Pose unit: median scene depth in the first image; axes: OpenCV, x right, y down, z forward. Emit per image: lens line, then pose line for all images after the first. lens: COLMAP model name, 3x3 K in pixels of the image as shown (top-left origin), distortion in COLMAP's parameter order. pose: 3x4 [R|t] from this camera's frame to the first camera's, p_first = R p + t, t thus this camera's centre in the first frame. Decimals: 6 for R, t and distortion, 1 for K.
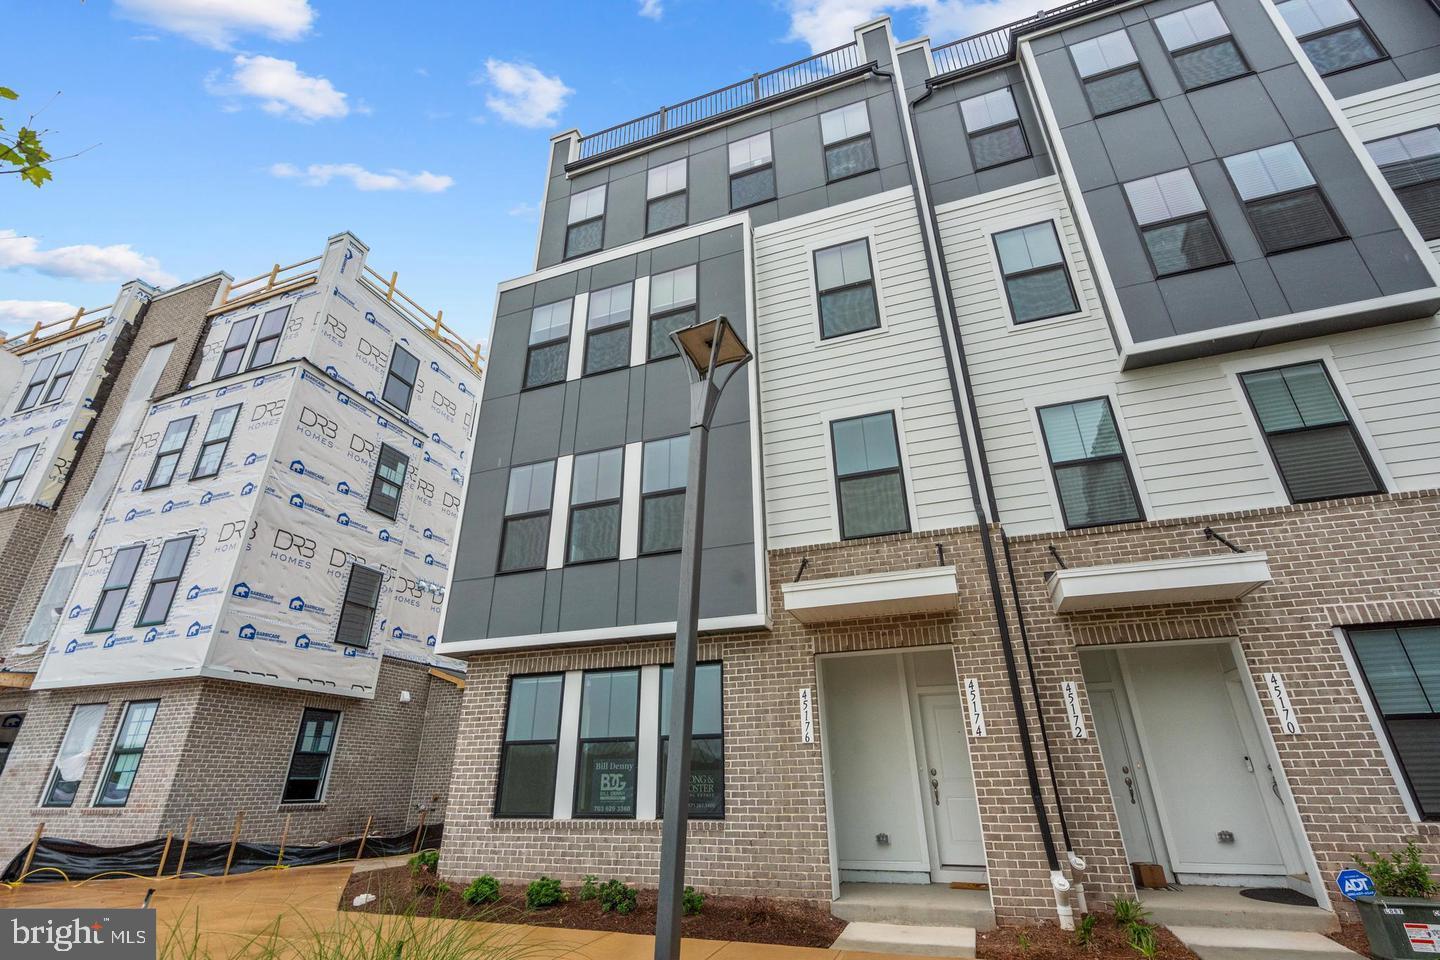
lens RADIAL K [[649.3, 0, 722.6], [0, 649.3, 475.6], [0, 0, 1]] dist [-0.002072, 0.000280]
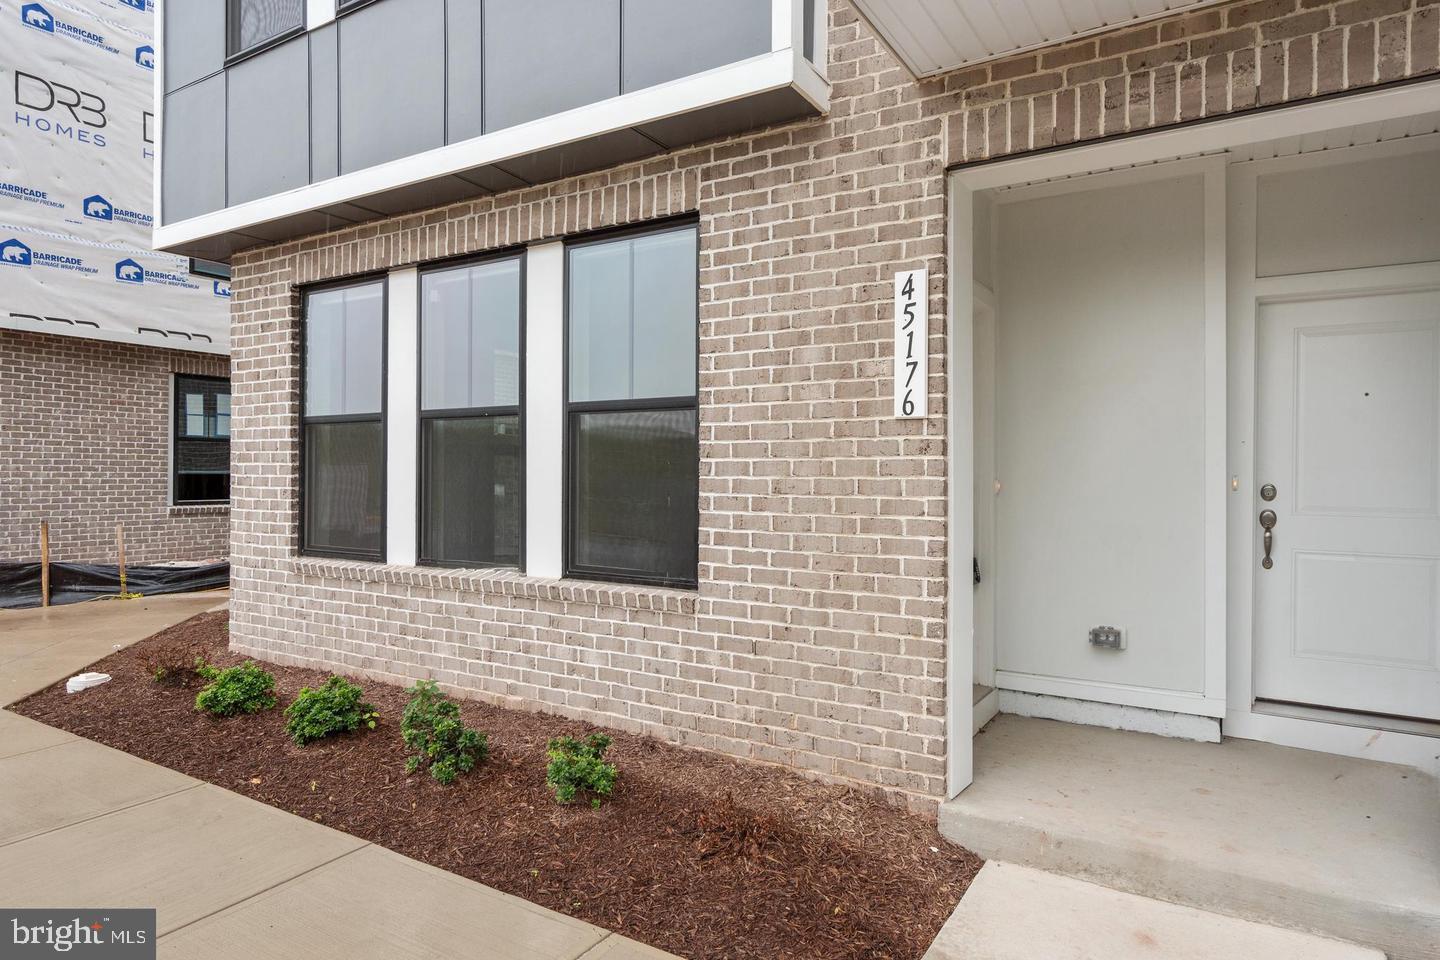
lens RADIAL K [[856.0, 0, 715.4], [0, 856.0, 475.0], [0, 0, 1]] dist [0.000481, 0.000490]
pose [[0.975948, 0.014876, -0.217497, 0.115957], [0.079986, 0.903658, 0.420718, 0.209566], [0.202802, -0.427995, 0.880733, 0.493449]]
